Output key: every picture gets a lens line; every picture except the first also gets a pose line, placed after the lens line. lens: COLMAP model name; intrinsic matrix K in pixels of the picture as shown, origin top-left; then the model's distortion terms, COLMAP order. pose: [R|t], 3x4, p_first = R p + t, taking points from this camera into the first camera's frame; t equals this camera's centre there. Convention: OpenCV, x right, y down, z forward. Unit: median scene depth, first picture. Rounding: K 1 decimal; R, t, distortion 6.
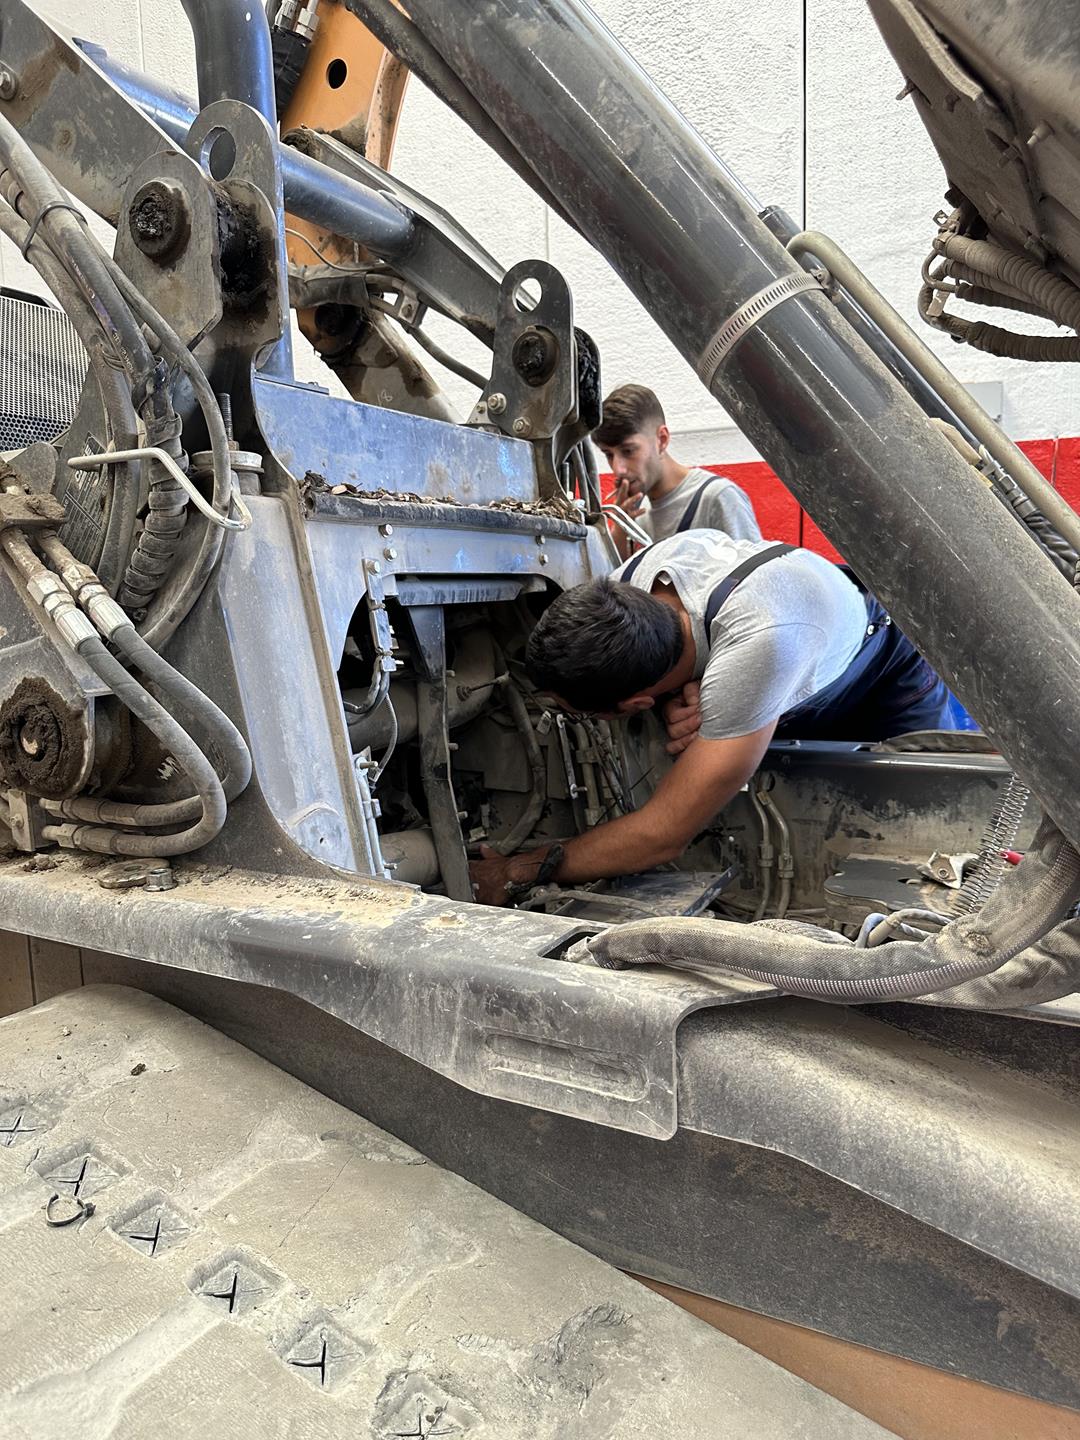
lens RADIAL K [[1024.4, 0, 534.8], [0, 1024.4, 722.7], [0, 0, 1]] dist [0.047426, -0.064803]
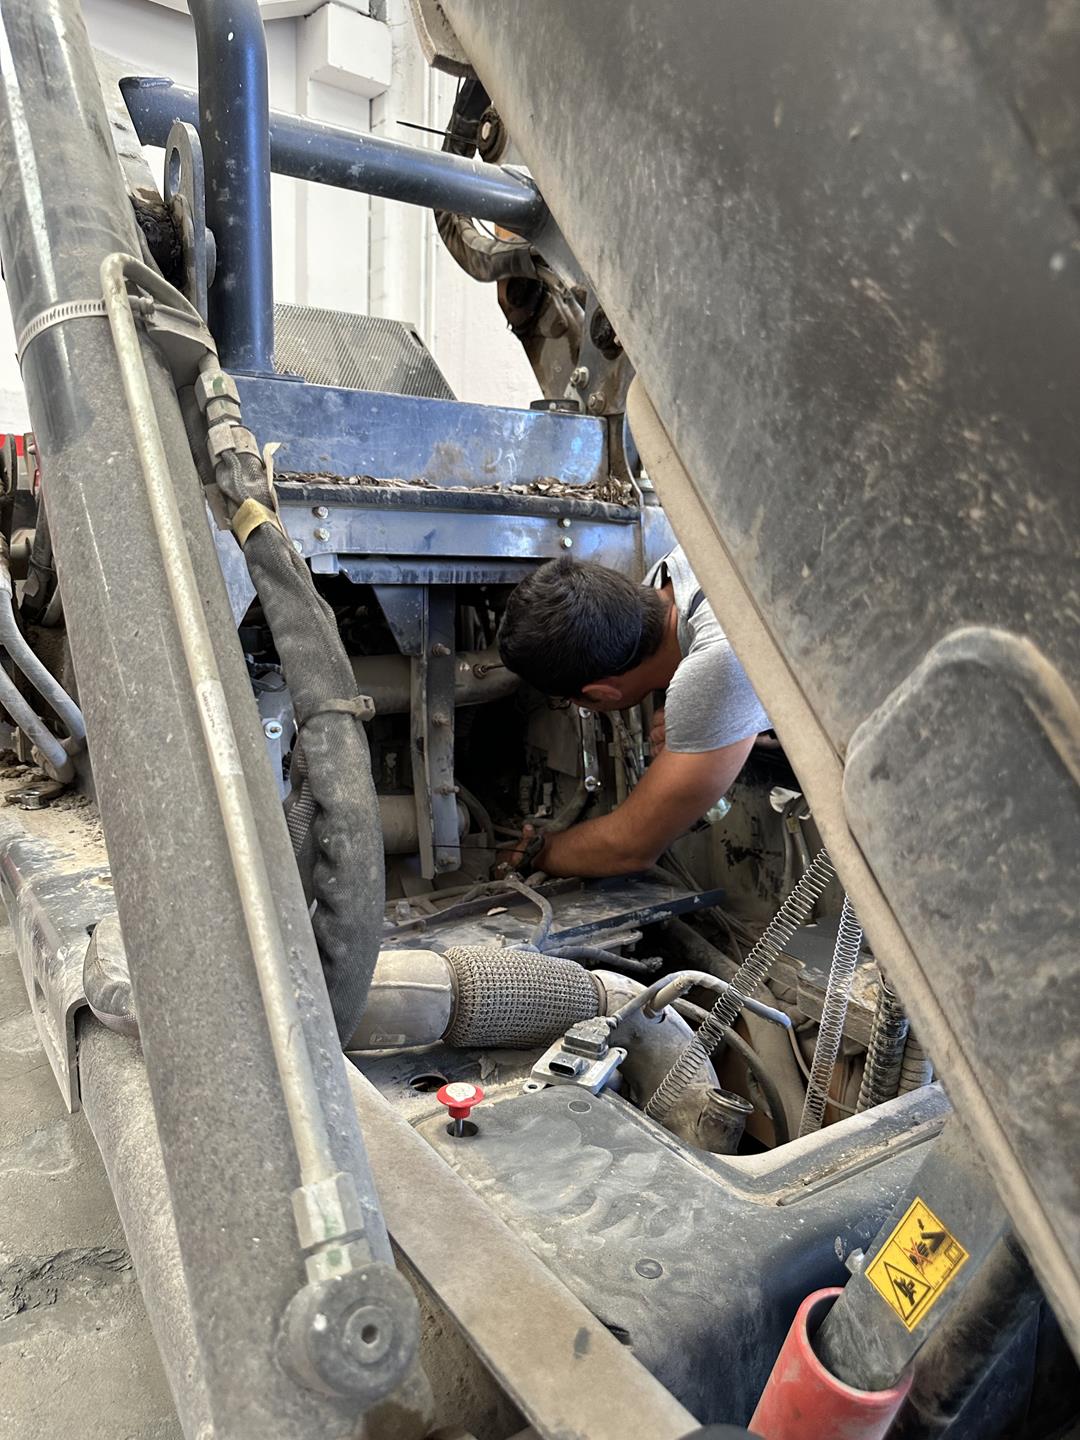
lens RADIAL K [[1024.4, 0, 543.7], [0, 1024.4, 718.1], [0, 0, 1]] dist [0.047426, -0.064803]
pose [[0.886281, 0.129811, -0.444585, 0.508066], [-0.110187, 0.991455, 0.069830, -0.069180], [0.449851, -0.012902, 0.893011, 0.139416]]
